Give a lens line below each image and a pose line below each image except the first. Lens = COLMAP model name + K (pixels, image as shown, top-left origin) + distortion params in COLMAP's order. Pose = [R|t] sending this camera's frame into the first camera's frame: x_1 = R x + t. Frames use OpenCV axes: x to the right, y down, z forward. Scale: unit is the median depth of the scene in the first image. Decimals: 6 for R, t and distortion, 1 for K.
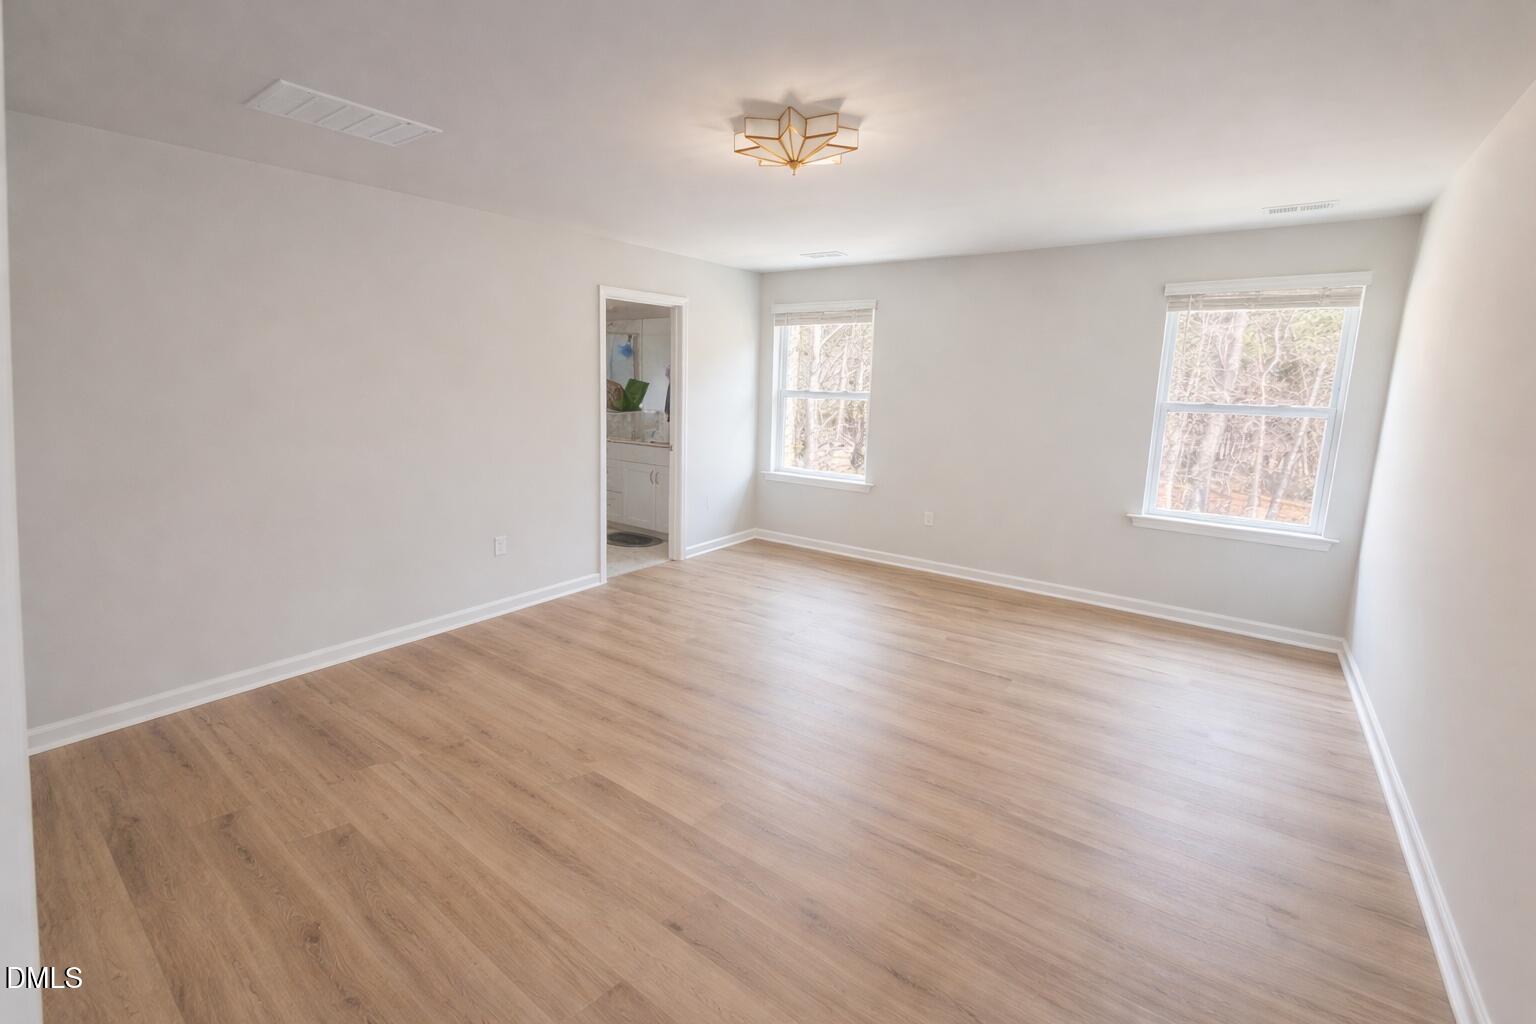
lens RADIAL K [[644.0, 0, 768.0], [0, 644.0, 505.8], [0, 0, 1]] dist [-0.022538, 0.007999]
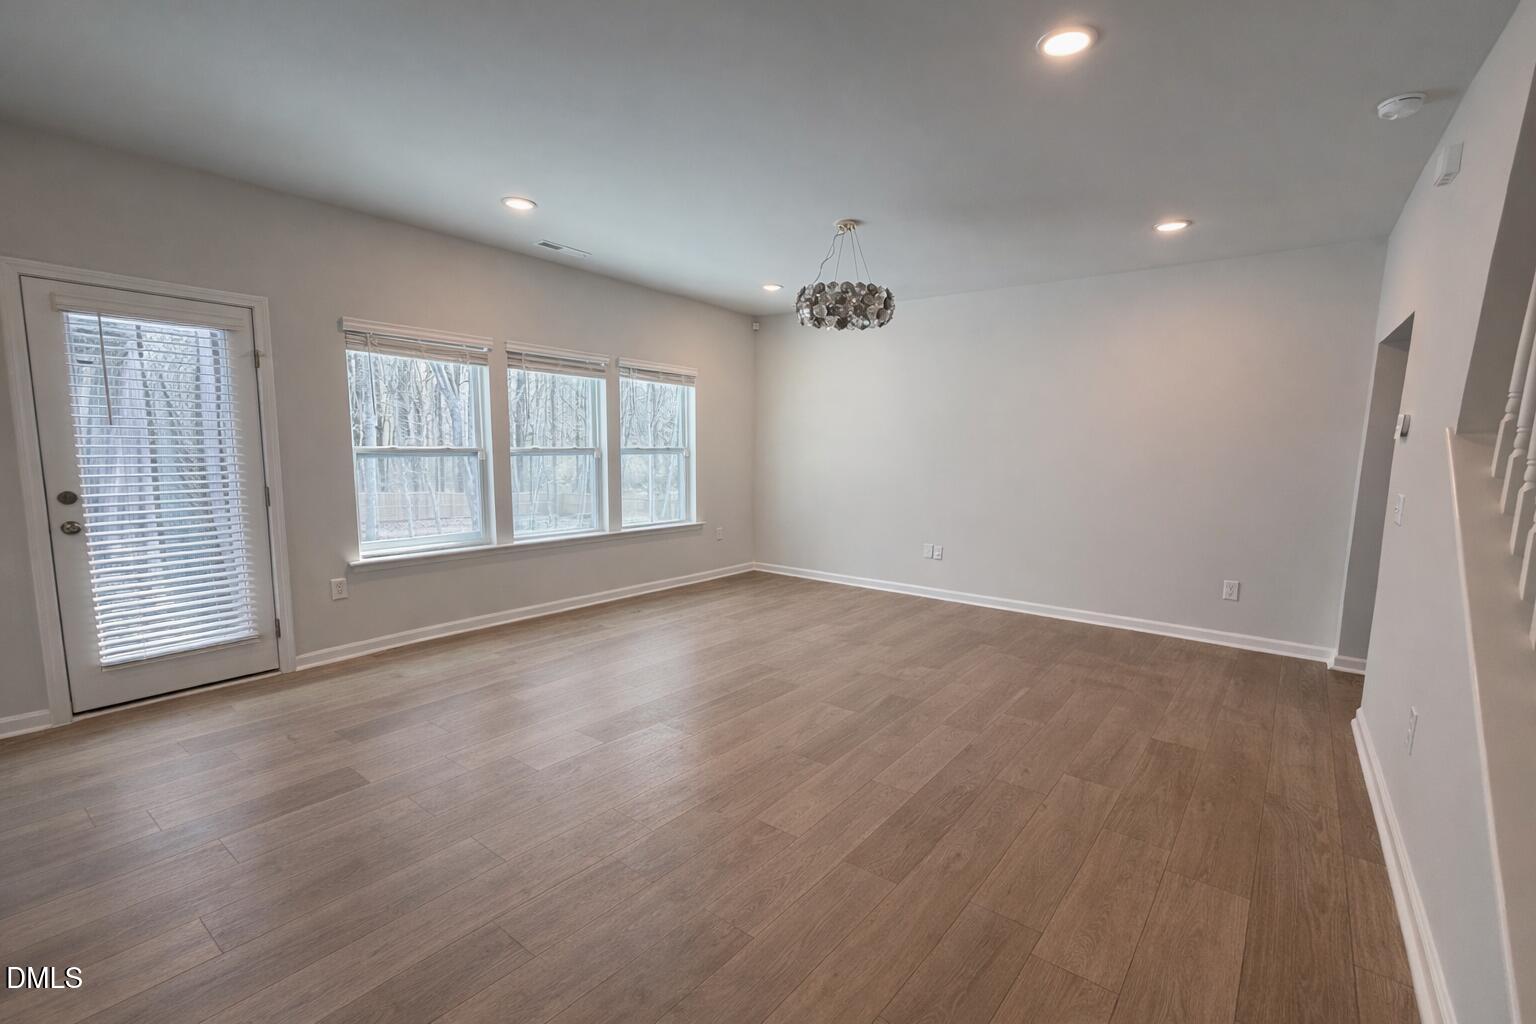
lens RADIAL K [[644.0, 0, 768.0], [0, 644.0, 505.8], [0, 0, 1]] dist [-0.022538, 0.007999]
pose [[0.036478, -0.134399, 0.990256, -0.787902], [0.160991, 0.978762, 0.126909, -0.163797], [-0.986281, 0.154793, 0.057341, 0.666220]]
